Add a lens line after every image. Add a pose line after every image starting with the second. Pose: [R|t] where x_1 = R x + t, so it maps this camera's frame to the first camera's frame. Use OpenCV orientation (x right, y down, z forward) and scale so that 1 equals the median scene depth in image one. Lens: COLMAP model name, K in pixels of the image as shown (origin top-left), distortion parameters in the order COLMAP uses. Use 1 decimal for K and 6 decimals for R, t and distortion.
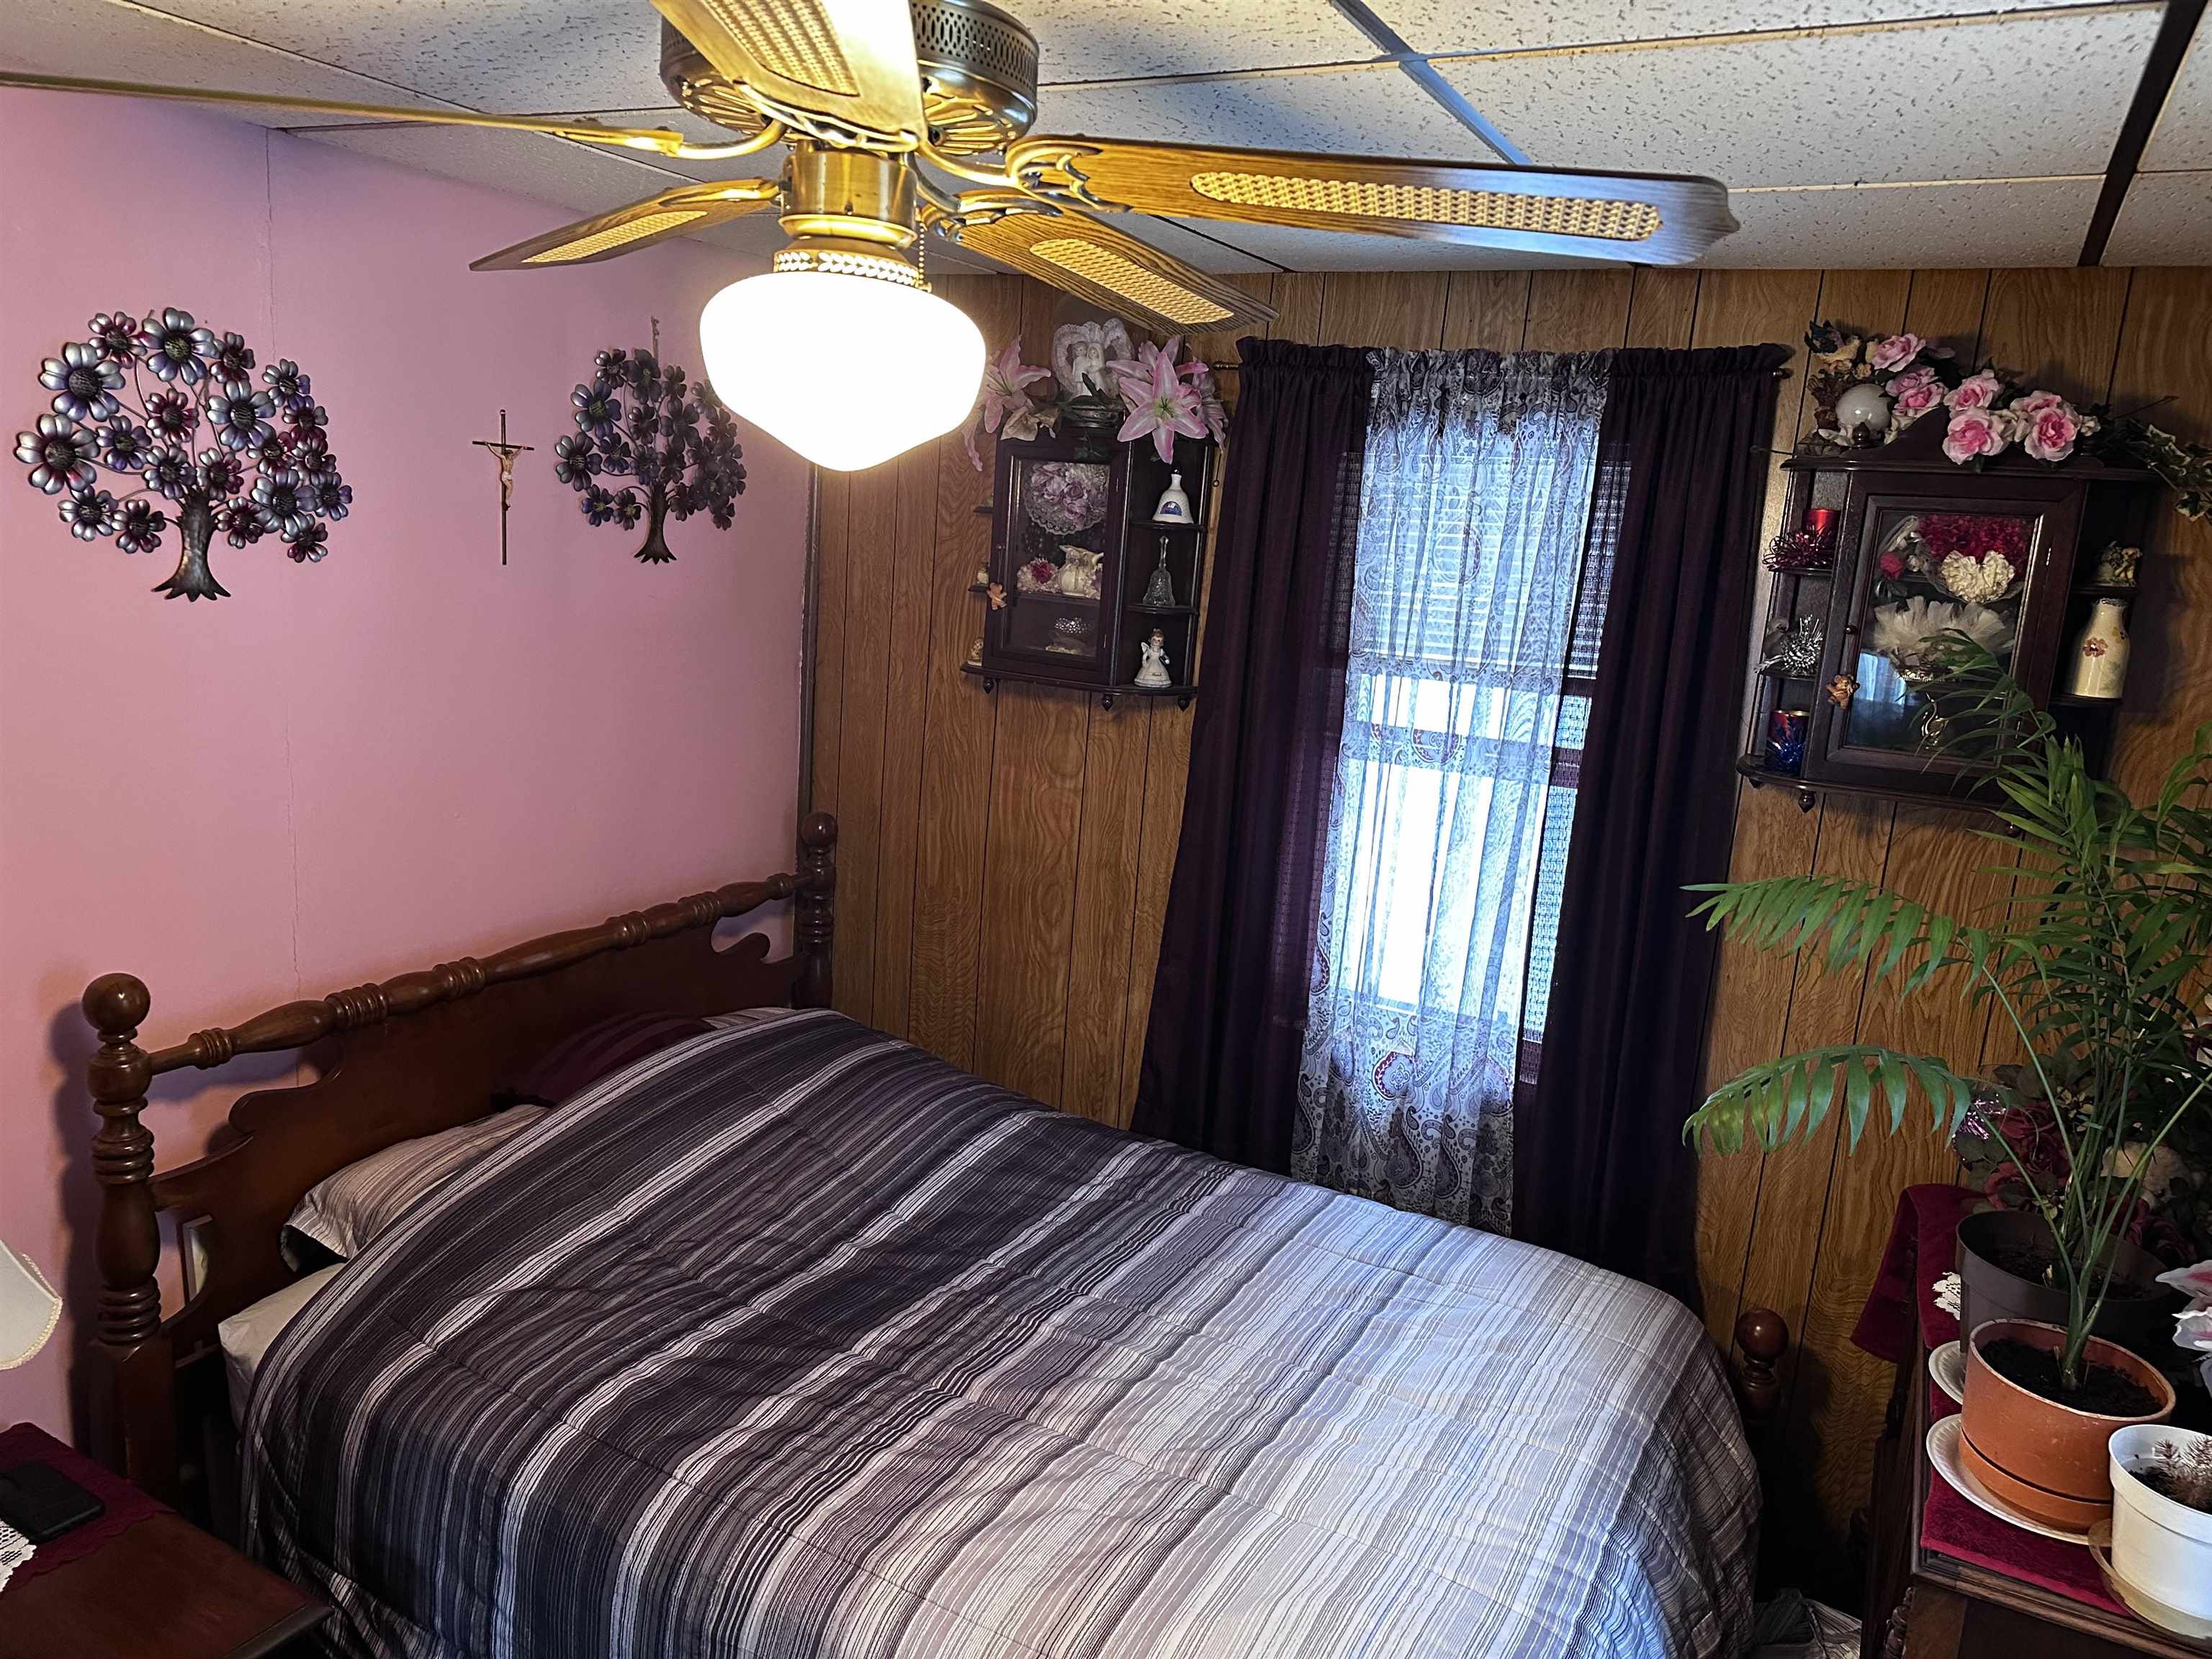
lens RADIAL K [[1530.8, 0, 1103.2], [0, 1530.8, 829.0], [0, 0, 1]] dist [0.118589, -0.158582]
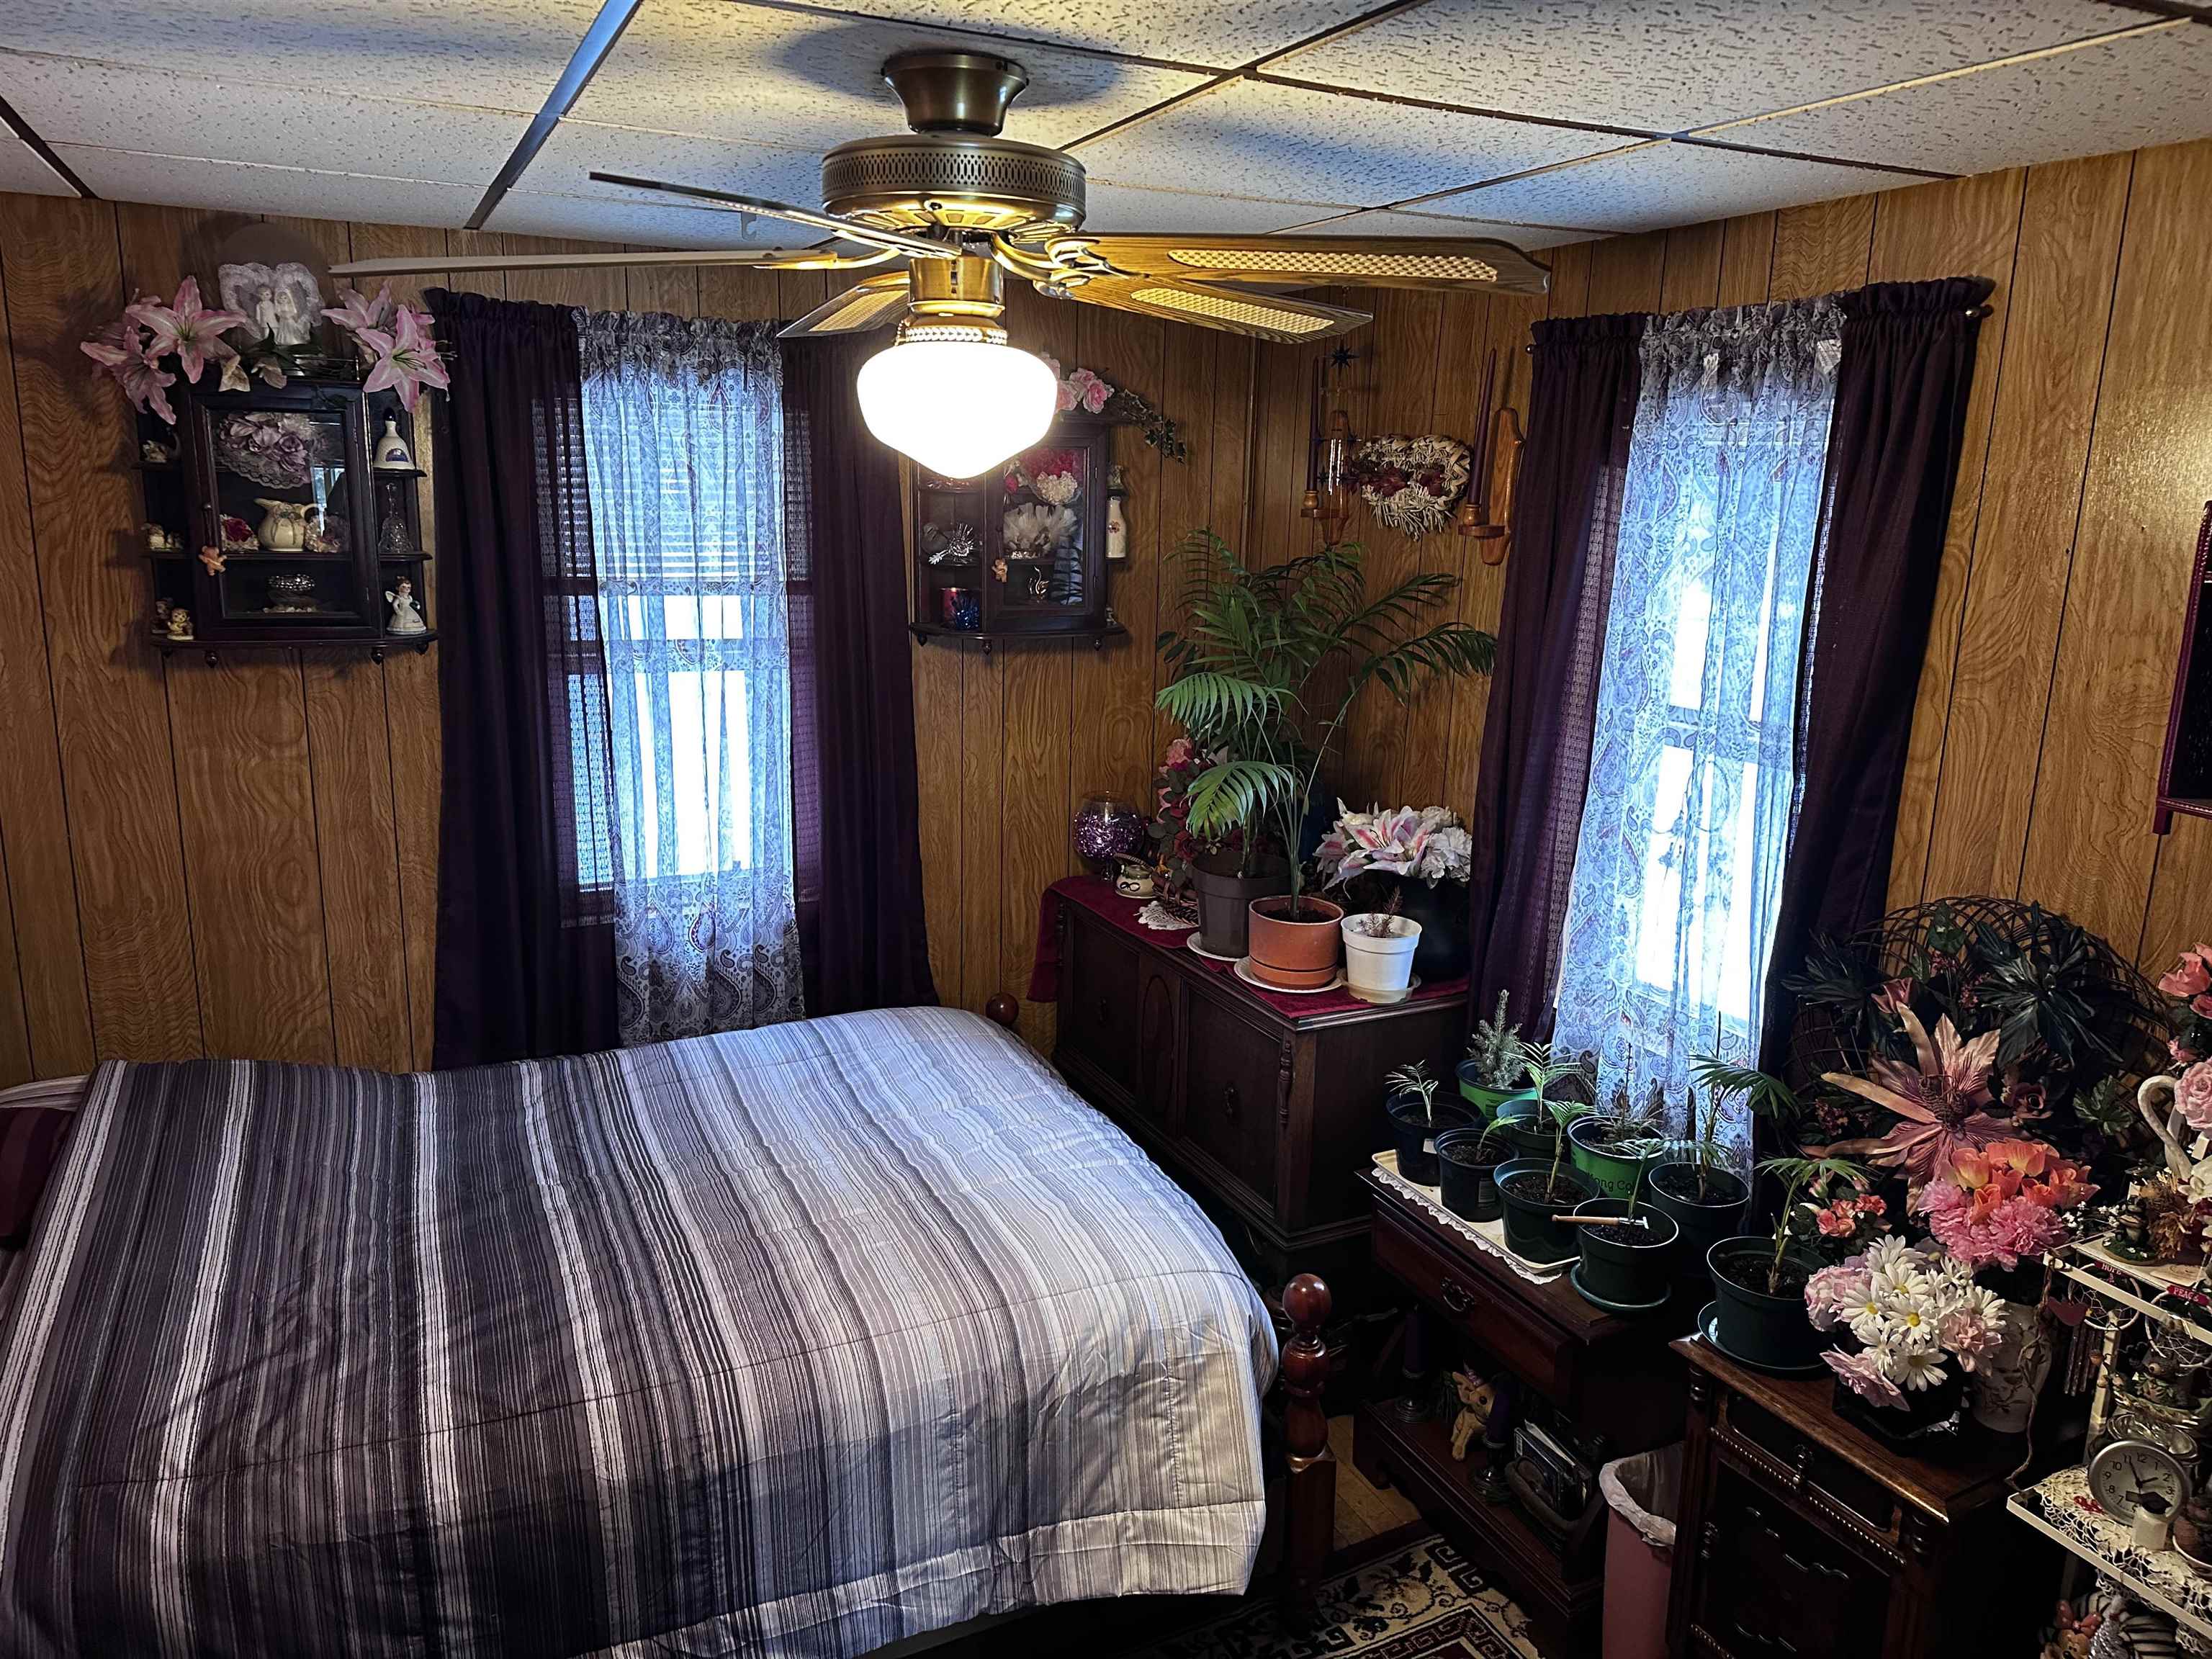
lens RADIAL K [[1530.8, 0, 1103.2], [0, 1530.8, 829.0], [0, 0, 1]] dist [0.118589, -0.158582]
pose [[0.581772, -0.237314, 0.777961, -0.541706], [0.180061, 0.970333, 0.161344, -0.053585], [-0.793170, 0.046215, 0.607244, 0.026592]]
